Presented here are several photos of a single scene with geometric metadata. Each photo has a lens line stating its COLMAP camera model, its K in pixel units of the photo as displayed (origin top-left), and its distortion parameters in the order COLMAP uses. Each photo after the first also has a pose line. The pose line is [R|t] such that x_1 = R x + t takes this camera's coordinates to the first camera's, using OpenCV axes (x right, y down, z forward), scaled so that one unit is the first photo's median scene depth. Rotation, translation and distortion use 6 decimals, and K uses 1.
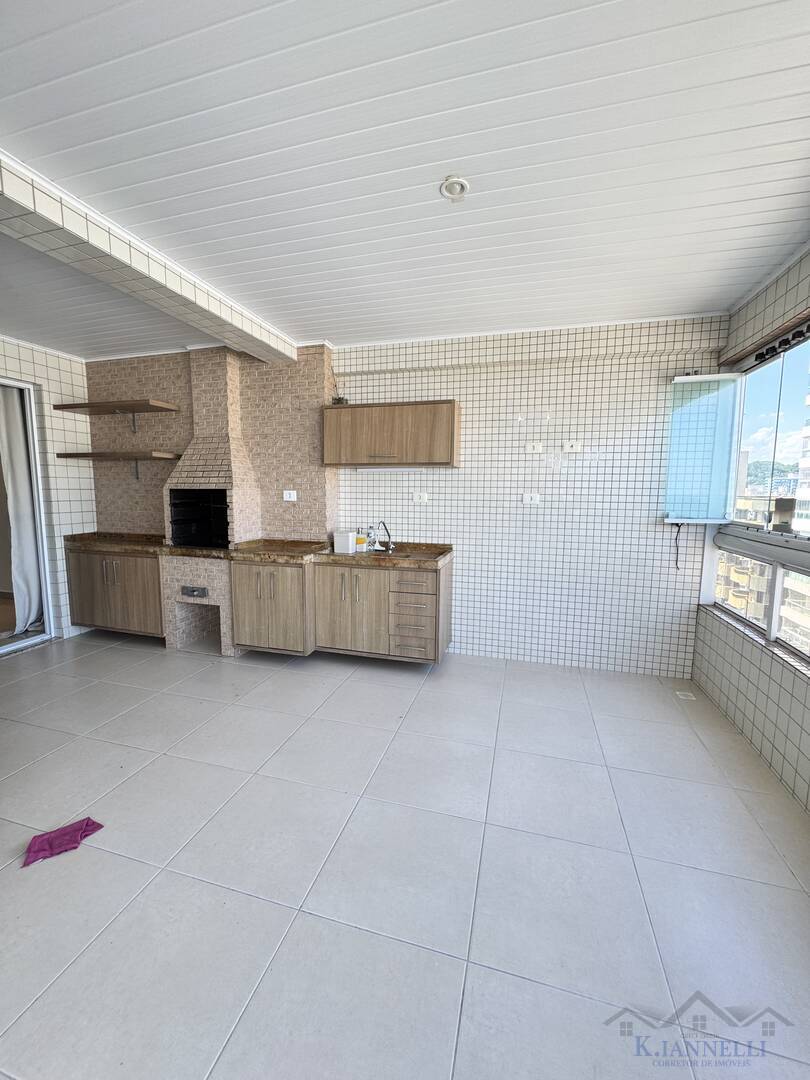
lens RADIAL K [[433.4, 0, 406.4], [0, 433.4, 537.0], [0, 0, 1]] dist [-0.002416, -0.000053]
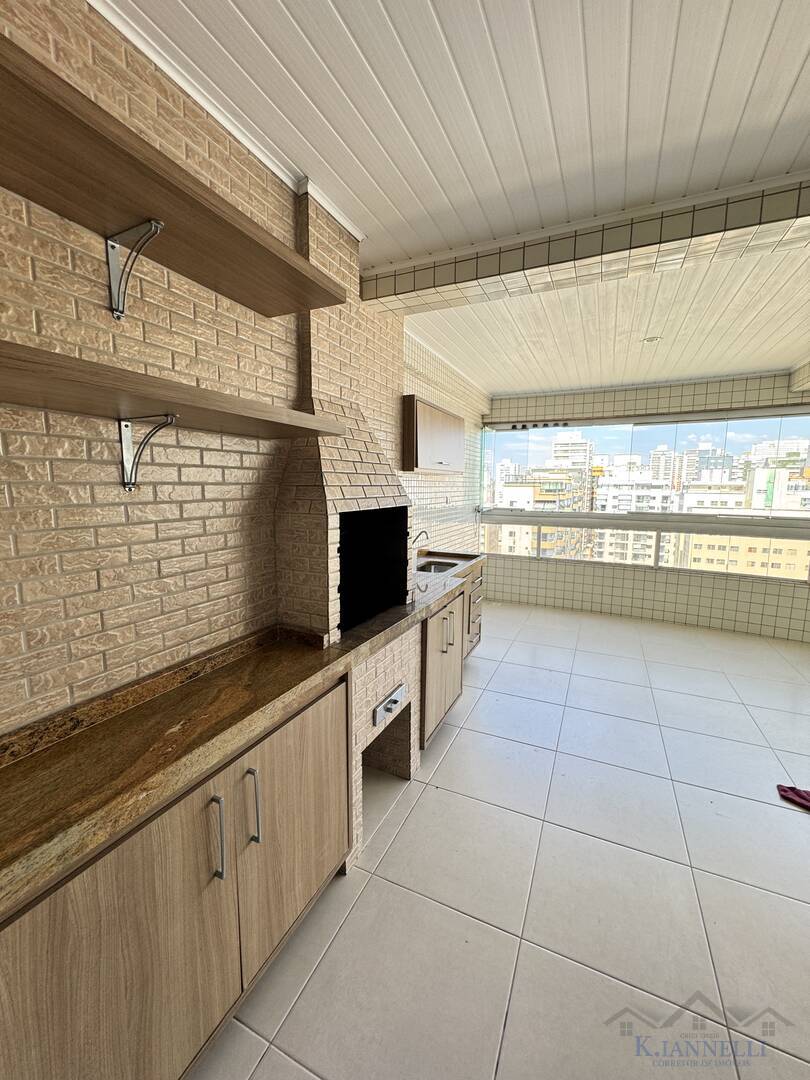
lens RADIAL K [[433.4, 0, 407.6], [0, 433.4, 538.9], [0, 0, 1]] dist [-0.002416, -0.000053]
pose [[0.153456, -0.129959, 0.979572, -0.963383], [0.105735, 0.987782, 0.114484, -0.127824], [-0.982482, 0.086007, 0.165323, 0.865138]]
